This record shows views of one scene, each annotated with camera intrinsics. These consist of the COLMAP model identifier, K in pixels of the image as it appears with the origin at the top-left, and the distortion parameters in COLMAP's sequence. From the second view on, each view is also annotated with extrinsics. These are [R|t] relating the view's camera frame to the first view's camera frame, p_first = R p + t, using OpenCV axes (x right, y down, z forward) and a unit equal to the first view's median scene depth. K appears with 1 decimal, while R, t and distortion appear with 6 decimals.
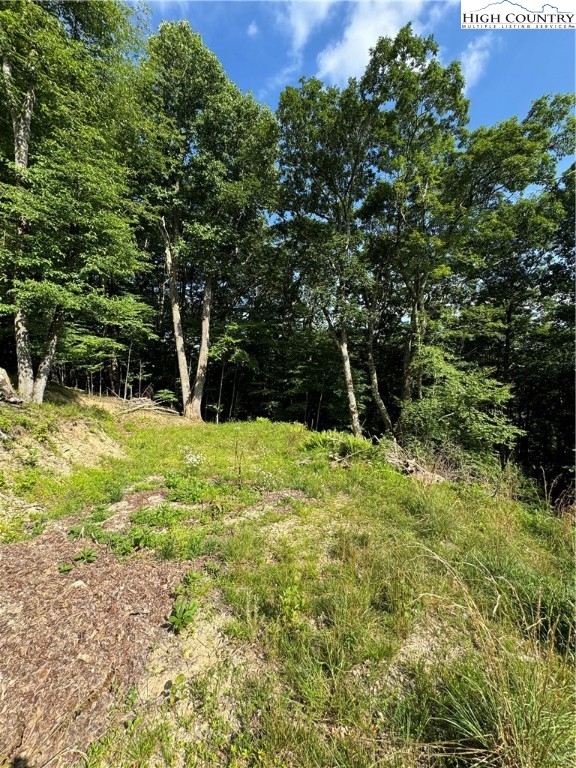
lens RADIAL K [[302.3, 0, 289.2], [0, 302.3, 383.0], [0, 0, 1]] dist [-0.009678, 0.001264]
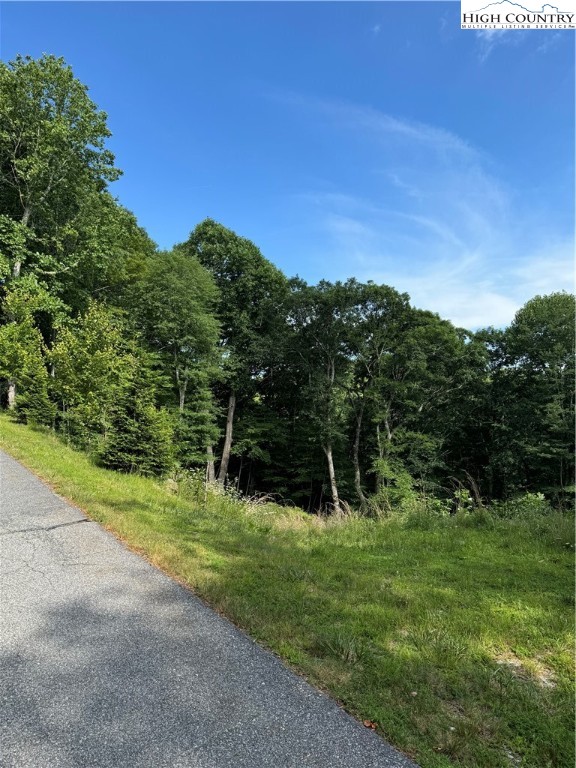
lens RADIAL K [[530.3, 0, 286.0], [0, 530.3, 383.2], [0, 0, 1]] dist [0.075352, -0.017814]
pose [[0.996169, 0.009863, -0.086894, 0.193171], [-0.017855, 0.995628, -0.091690, -0.217993], [0.085610, 0.092890, 0.991989, -1.534915]]
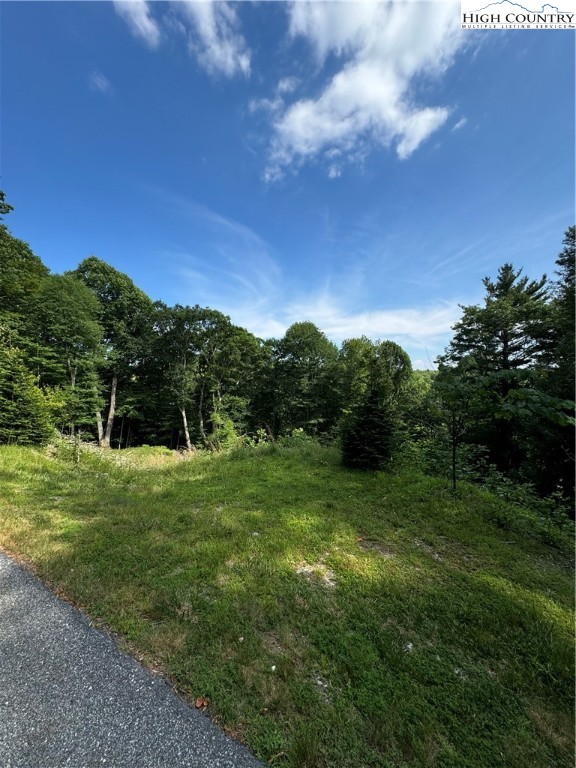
lens RADIAL K [[302.3, 0, 289.2], [0, 302.3, 383.5], [0, 0, 1]] dist [-0.009678, 0.001264]
pose [[0.945817, -0.009322, 0.324565, 0.200704], [0.023394, 0.998946, -0.039481, -0.227314], [-0.323855, 0.044934, 0.945039, -1.470017]]
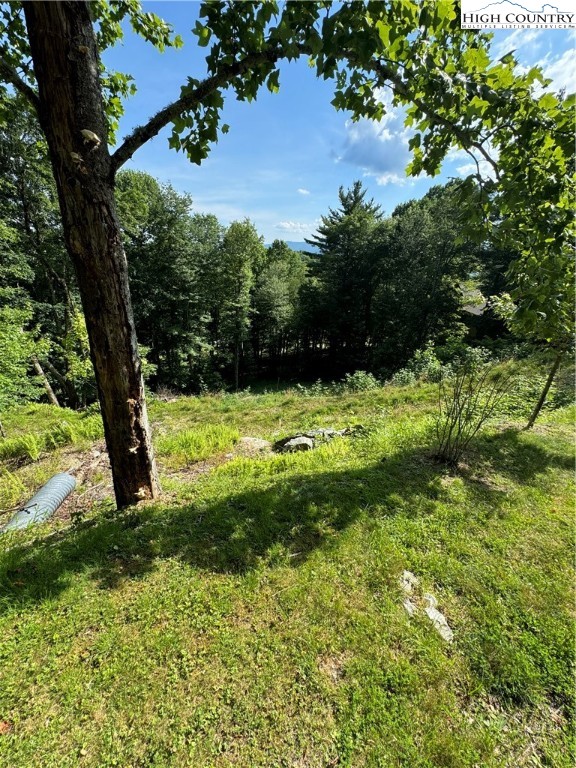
lens RADIAL K [[302.3, 0, 285.0], [0, 302.3, 382.5], [0, 0, 1]] dist [-0.009678, 0.001264]
pose [[0.209308, -0.354664, 0.911265, -0.757594], [-0.010942, 0.930999, 0.364858, -0.372183], [-0.977788, -0.086339, 0.190985, -0.266115]]
